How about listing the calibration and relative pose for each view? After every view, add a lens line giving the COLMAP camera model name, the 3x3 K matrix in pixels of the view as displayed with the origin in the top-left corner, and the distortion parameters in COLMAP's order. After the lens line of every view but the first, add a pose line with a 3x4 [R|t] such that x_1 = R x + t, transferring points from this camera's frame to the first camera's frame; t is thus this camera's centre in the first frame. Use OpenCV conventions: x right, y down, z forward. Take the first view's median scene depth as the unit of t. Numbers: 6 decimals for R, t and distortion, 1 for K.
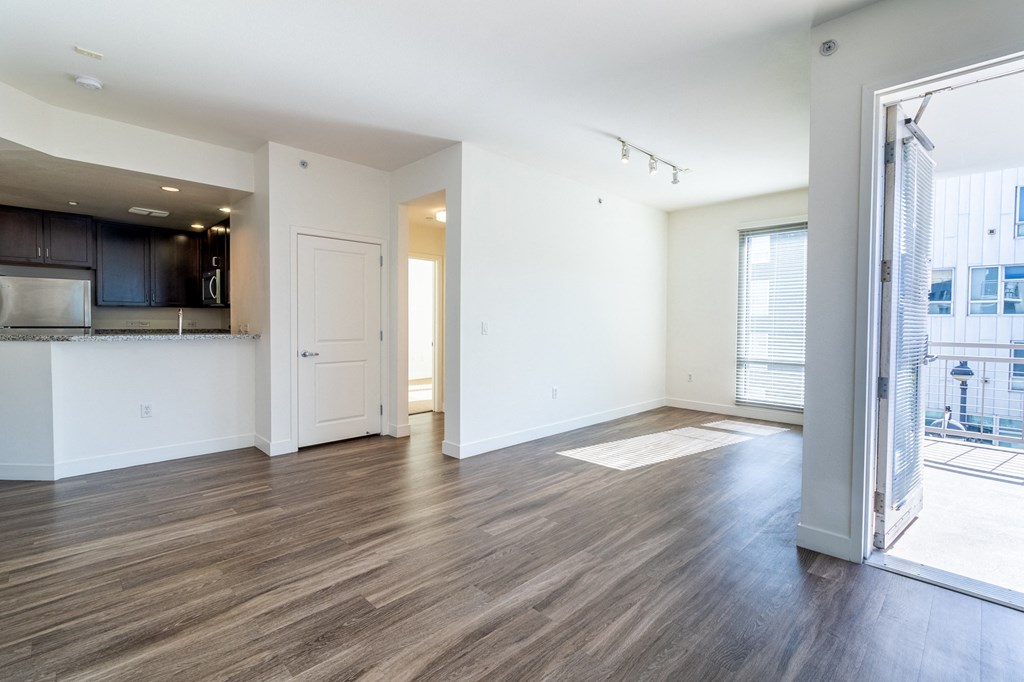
lens RADIAL K [[465.4, 0, 513.1], [0, 465.4, 337.5], [0, 0, 1]] dist [0.003914, 0.000524]
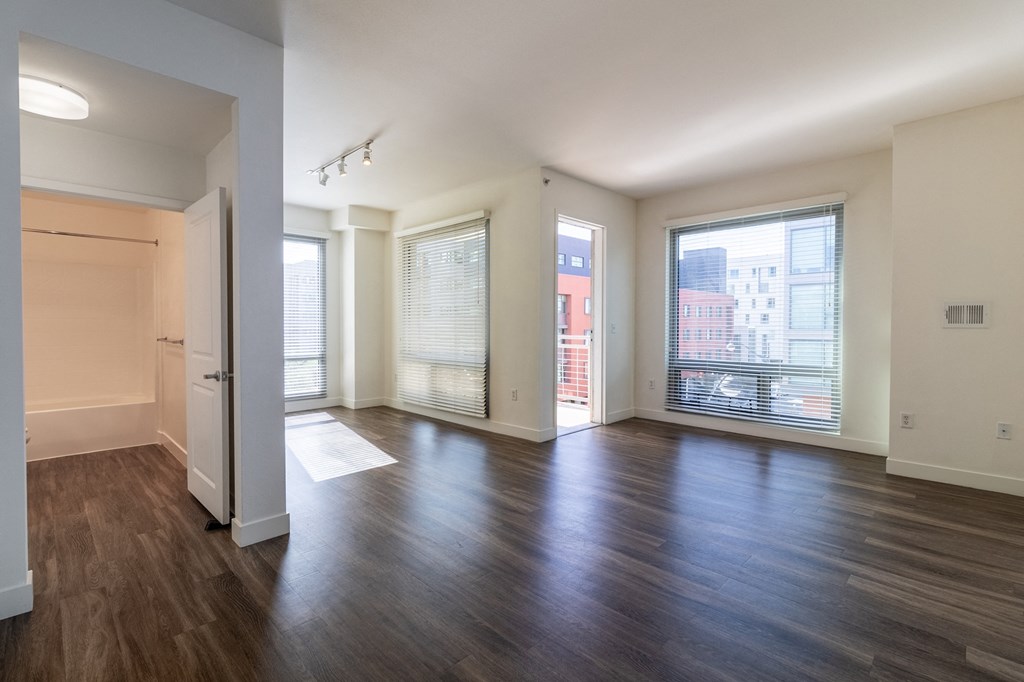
lens RADIAL K [[465.4, 0, 513.6], [0, 465.4, 334.2], [0, 0, 1]] dist [0.003914, 0.000524]
pose [[-0.007038, -0.024527, 0.999674, -0.770608], [0.028875, 0.999277, 0.024720, -0.022828], [-0.999558, 0.029040, -0.006325, 0.689574]]
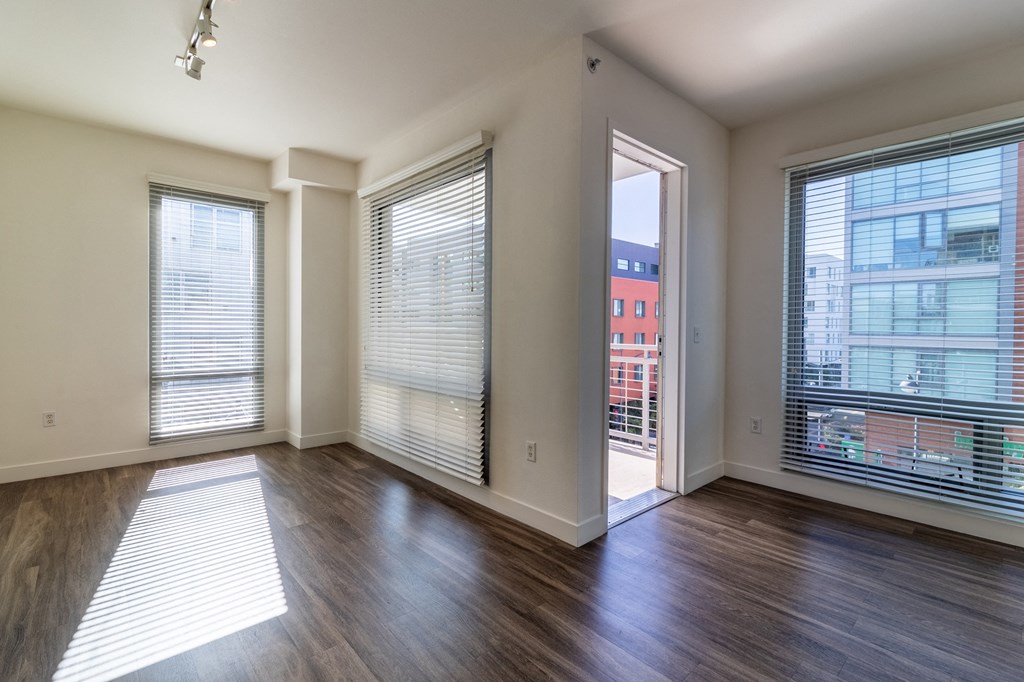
lens RADIAL K [[465.4, 0, 513.6], [0, 465.4, 336.6], [0, 0, 1]] dist [0.003914, 0.000524]
pose [[0.042967, -0.024799, 0.998769, -0.243168], [0.022598, 0.999460, 0.023844, -0.022080], [-0.998821, 0.021546, 0.043504, 0.677274]]
